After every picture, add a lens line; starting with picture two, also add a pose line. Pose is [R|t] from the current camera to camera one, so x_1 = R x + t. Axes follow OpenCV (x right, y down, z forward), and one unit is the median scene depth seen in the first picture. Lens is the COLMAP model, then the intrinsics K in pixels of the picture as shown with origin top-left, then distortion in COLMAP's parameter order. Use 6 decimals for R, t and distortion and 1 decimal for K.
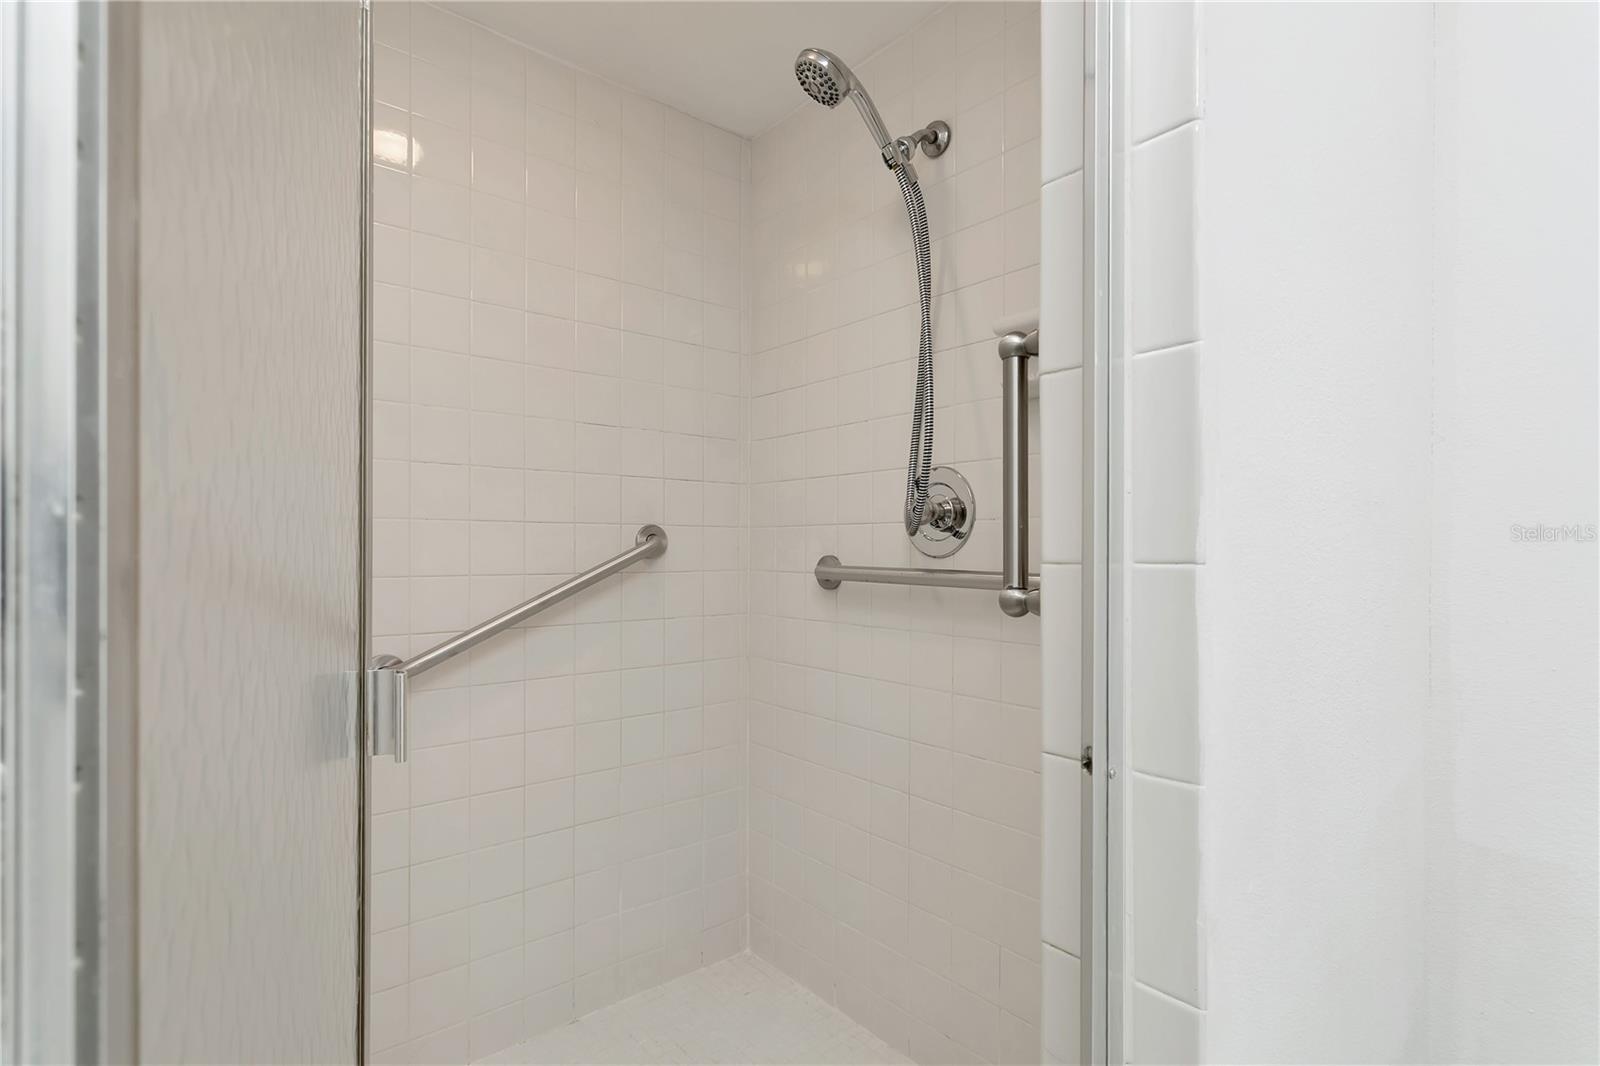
lens RADIAL K [[793.0, 0, 799.2], [0, 793.0, 536.0], [0, 0, 1]] dist [-0.020556, 0.000861]
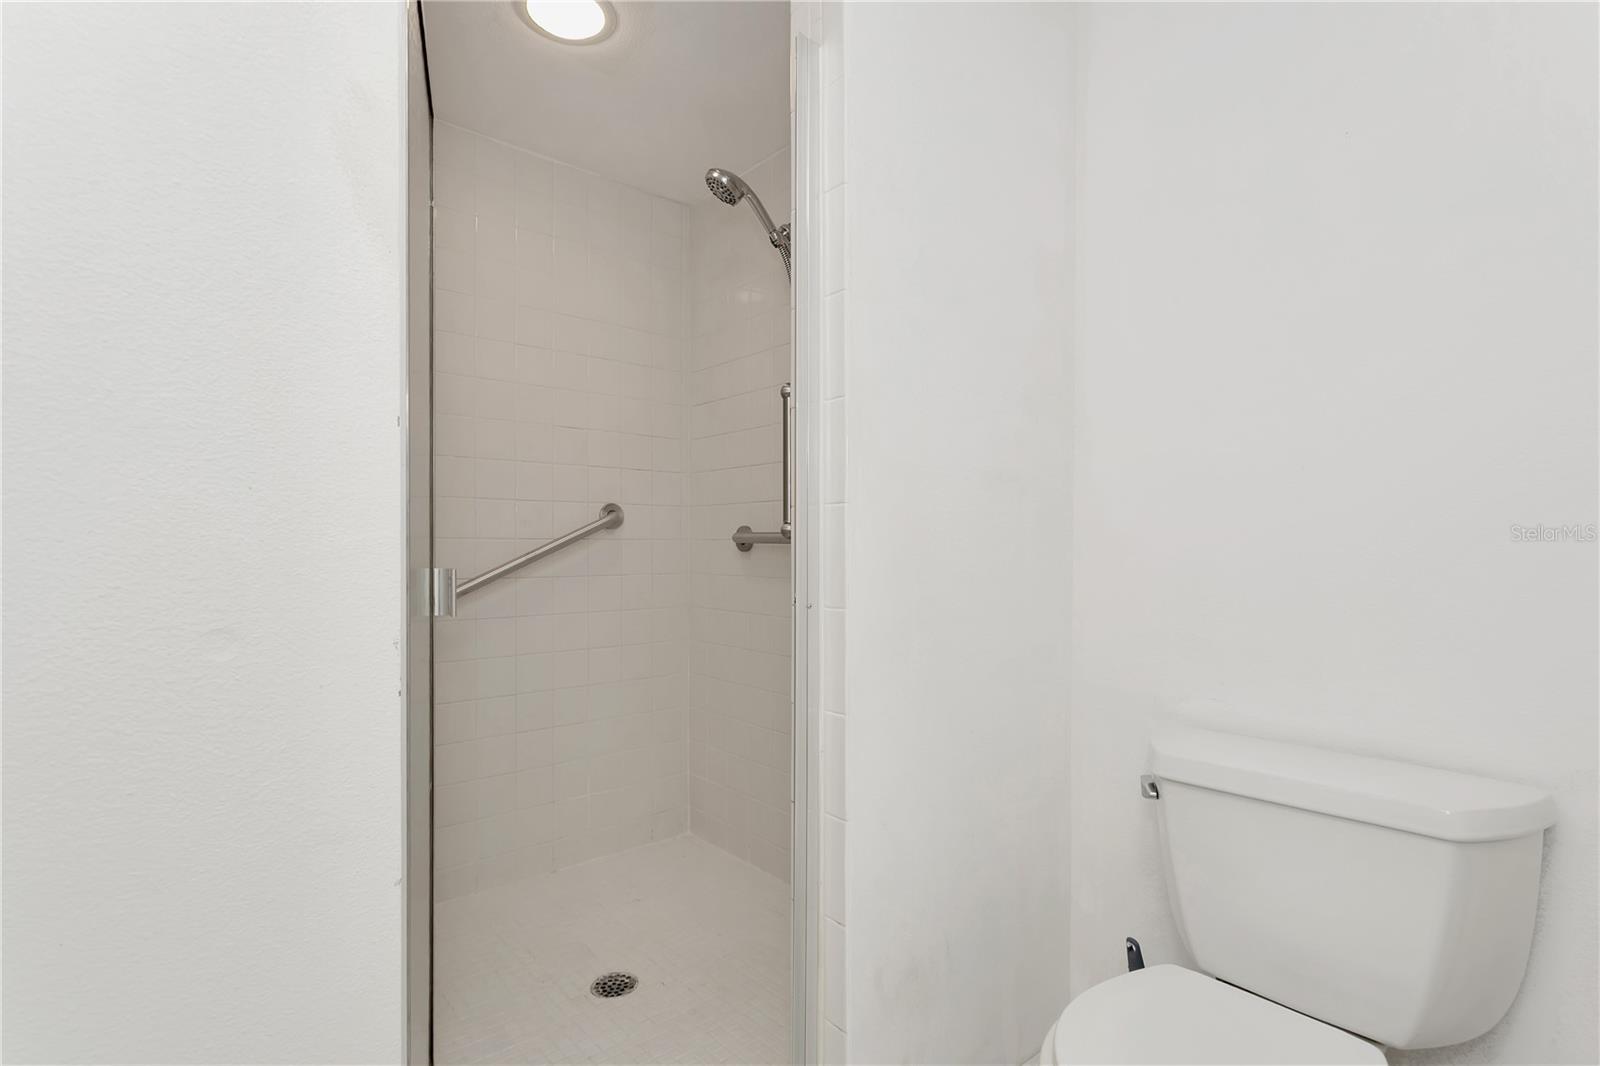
lens RADIAL K [[793.0, 0, 800.5], [0, 793.0, 532.1], [0, 0, 1]] dist [-0.020556, 0.000861]
pose [[0.999813, -0.002544, 0.019159, 0.116172], [0.002507, 0.999995, 0.001921, 0.036424], [-0.019164, -0.001873, 0.999815, -0.368806]]
